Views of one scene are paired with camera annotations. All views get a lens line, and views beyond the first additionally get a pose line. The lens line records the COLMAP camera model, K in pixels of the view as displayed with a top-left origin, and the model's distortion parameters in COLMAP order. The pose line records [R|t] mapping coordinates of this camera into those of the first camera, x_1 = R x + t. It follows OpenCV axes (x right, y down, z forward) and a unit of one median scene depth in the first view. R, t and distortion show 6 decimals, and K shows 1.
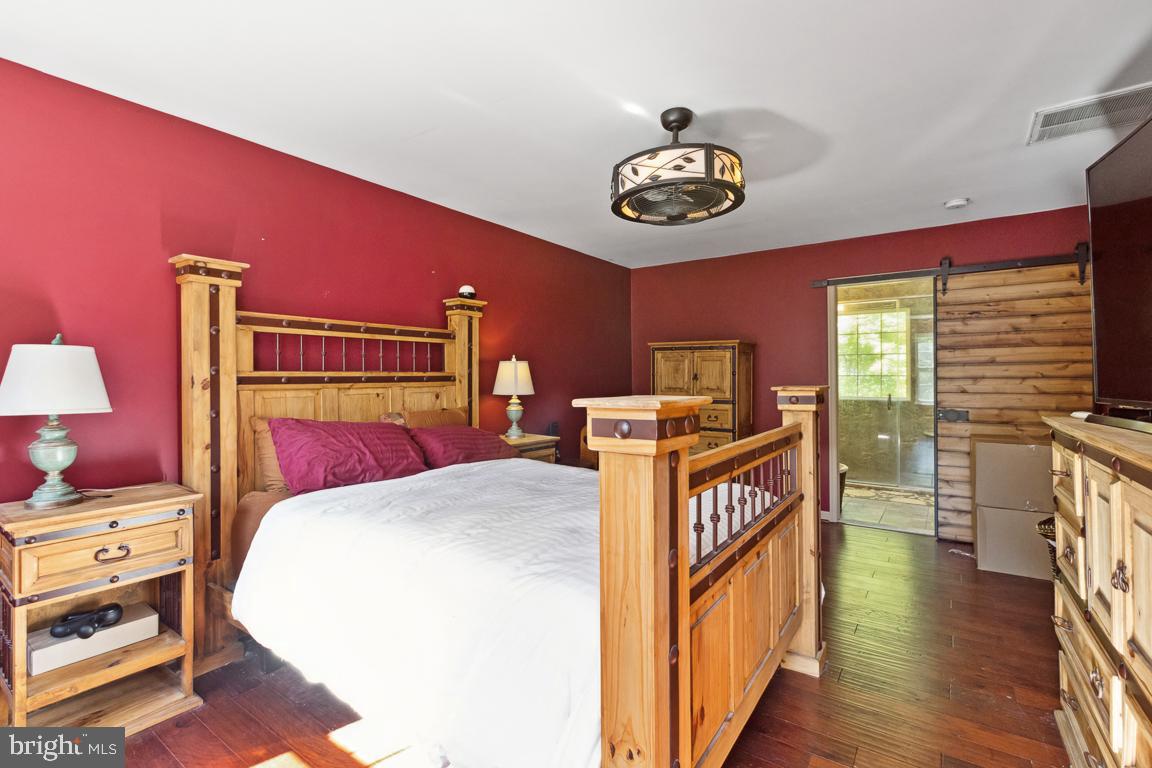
lens RADIAL K [[519.2, 0, 565.2], [0, 519.2, 379.1], [0, 0, 1]] dist [0.001554, 0.000090]
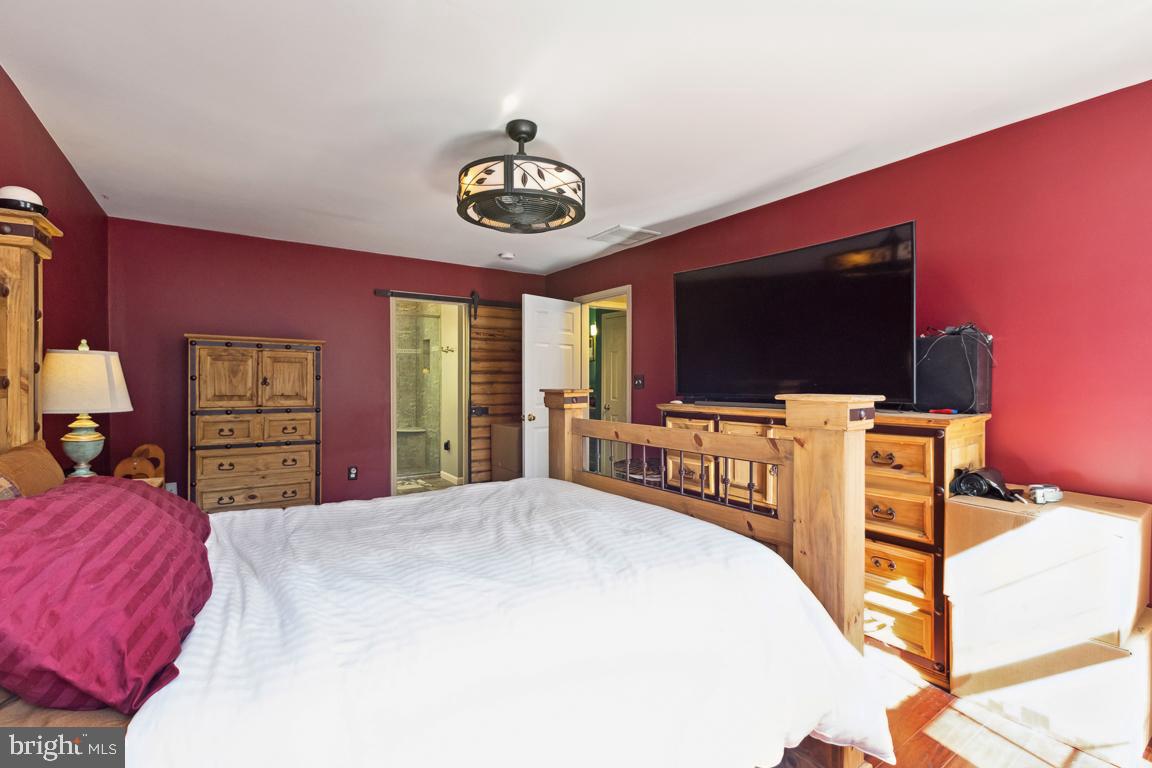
lens RADIAL K [[519.2, 0, 572.9], [0, 519.2, 384.9], [0, 0, 1]] dist [0.001554, 0.000090]
pose [[0.340610, -0.001906, 0.940203, -0.432592], [0.001034, 0.999998, 0.001652, 0.000830], [-0.940204, 0.000409, 0.340611, 0.334359]]
